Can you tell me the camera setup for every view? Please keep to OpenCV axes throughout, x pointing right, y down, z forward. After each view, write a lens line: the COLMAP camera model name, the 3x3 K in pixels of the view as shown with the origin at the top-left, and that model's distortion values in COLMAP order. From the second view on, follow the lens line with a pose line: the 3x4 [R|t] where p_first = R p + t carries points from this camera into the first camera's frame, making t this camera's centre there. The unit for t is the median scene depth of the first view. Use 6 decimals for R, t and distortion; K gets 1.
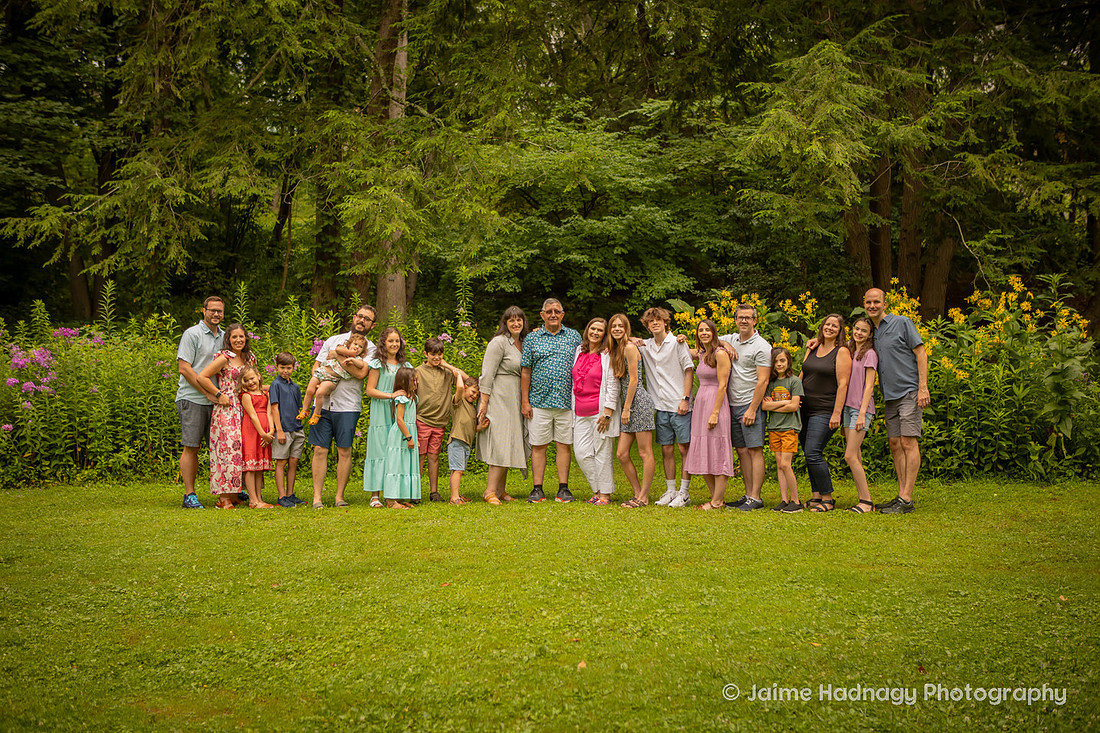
lens RADIAL K [[1304.1, 0, 577.1], [0, 1304.1, 341.8], [0, 0, 1]] dist [-0.019161, 0.049021]
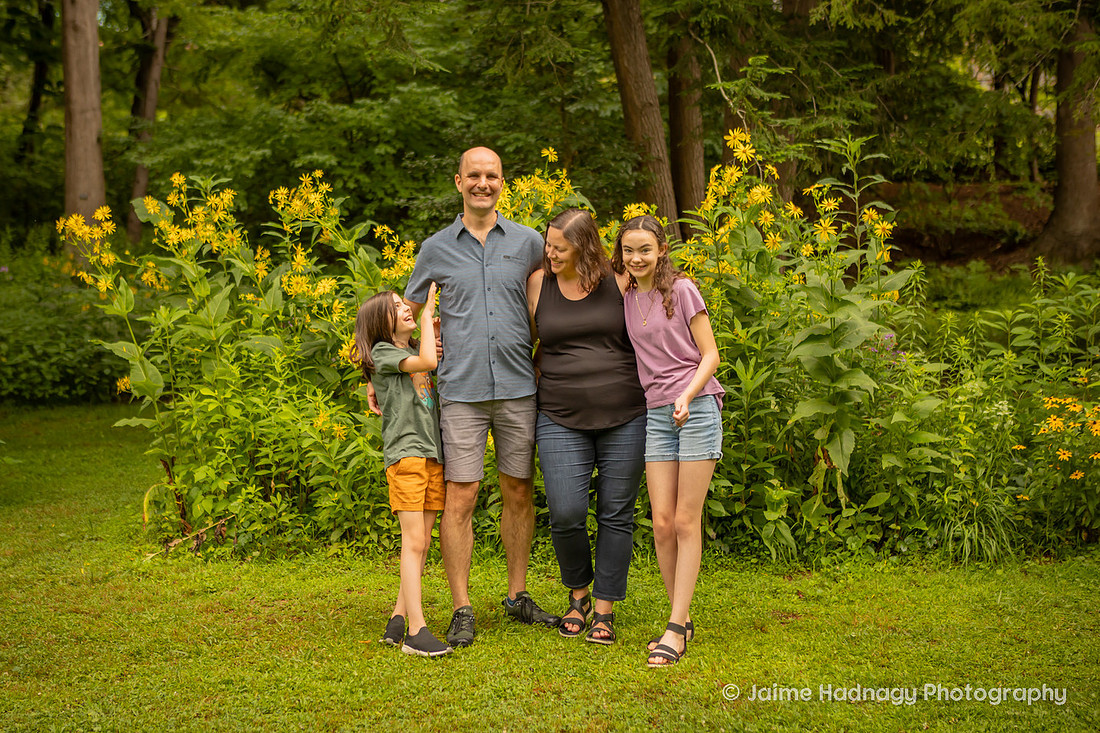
lens RADIAL K [[1480.4, 0, 520.6], [0, 1480.4, 359.6], [0, 0, 1]] dist [-0.012325, 0.077937]
pose [[0.999942, -0.010081, 0.003697, 0.215207], [0.009863, 0.998445, 0.054859, 0.001692], [-0.004244, -0.054819, 0.998487, 0.389346]]
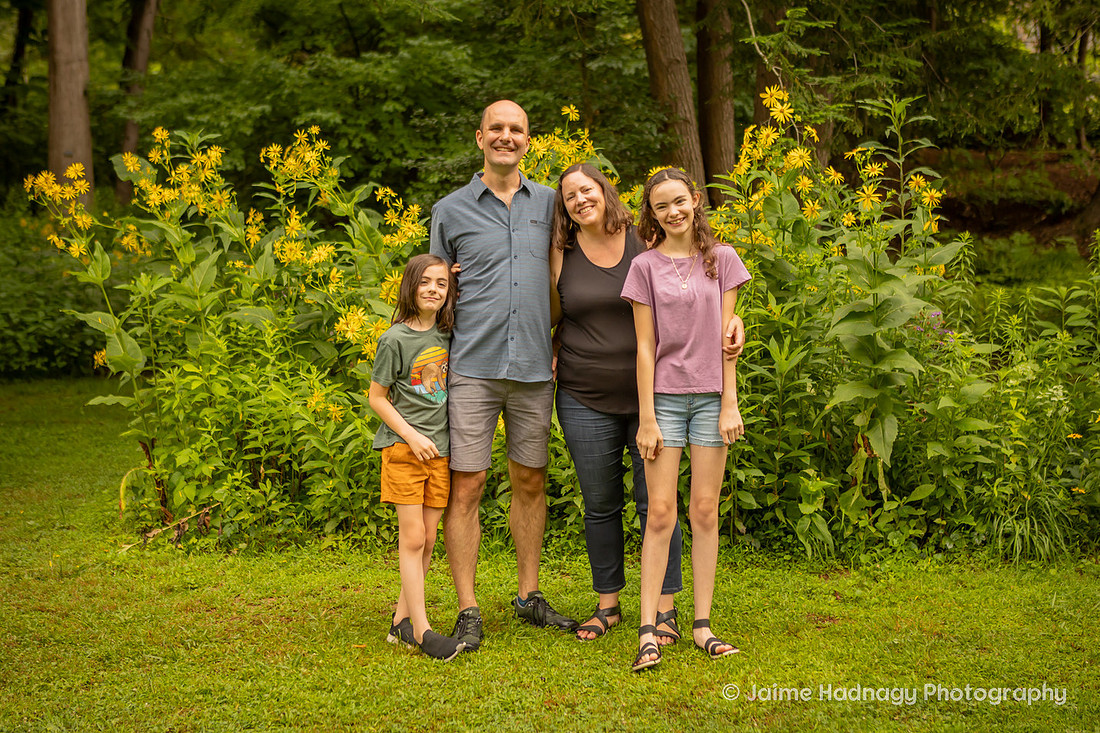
lens RADIAL K [[1565.6, 0, 570.5], [0, 1565.6, 338.1], [0, 0, 1]] dist [-0.015291, 0.077766]
pose [[0.999684, -0.000979, 0.025104, 0.215935], [-0.000497, 0.998273, 0.058740, 0.001441], [-0.025118, -0.058734, 0.997958, 0.404784]]
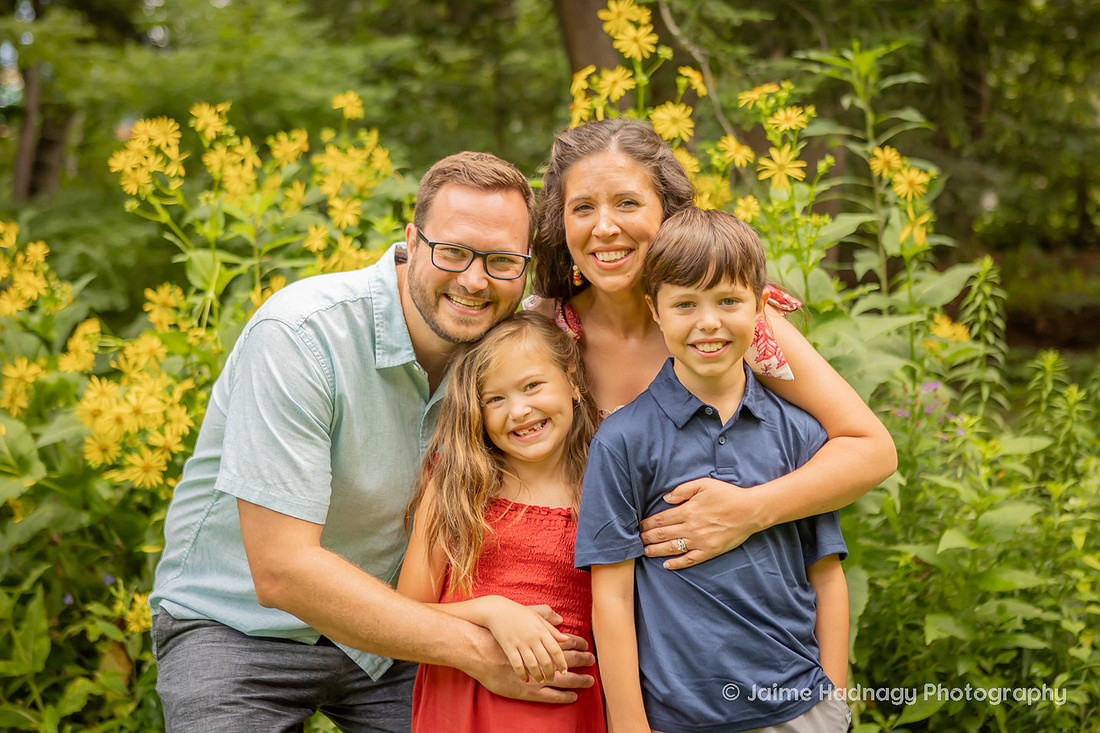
lens RADIAL K [[1796.6, 0, 550.0], [0, 1796.6, 366.5], [0, 0, 1]] dist [0.029098, 0.125920]
pose [[0.999162, -0.040937, -0.000102, 0.270620], [0.040923, 0.998876, -0.023923, 0.022196], [0.001081, 0.023899, 0.999714, 0.557863]]
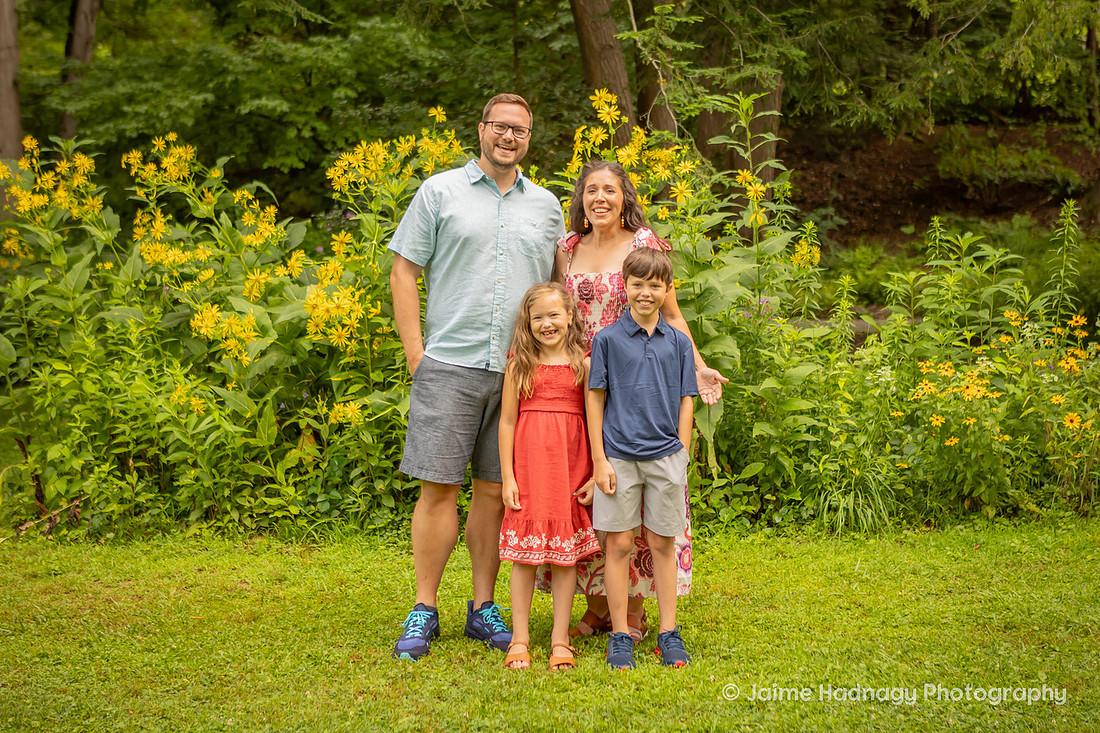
lens RADIAL K [[1754.8, 0, 611.4], [0, 1754.8, 306.8], [0, 0, 1]] dist [0.010283, 0.023370]
pose [[0.999142, -0.019293, 0.036650, 0.266856], [0.017804, 0.999019, 0.040536, 0.000294], [-0.037396, -0.039848, 0.998506, 0.320594]]
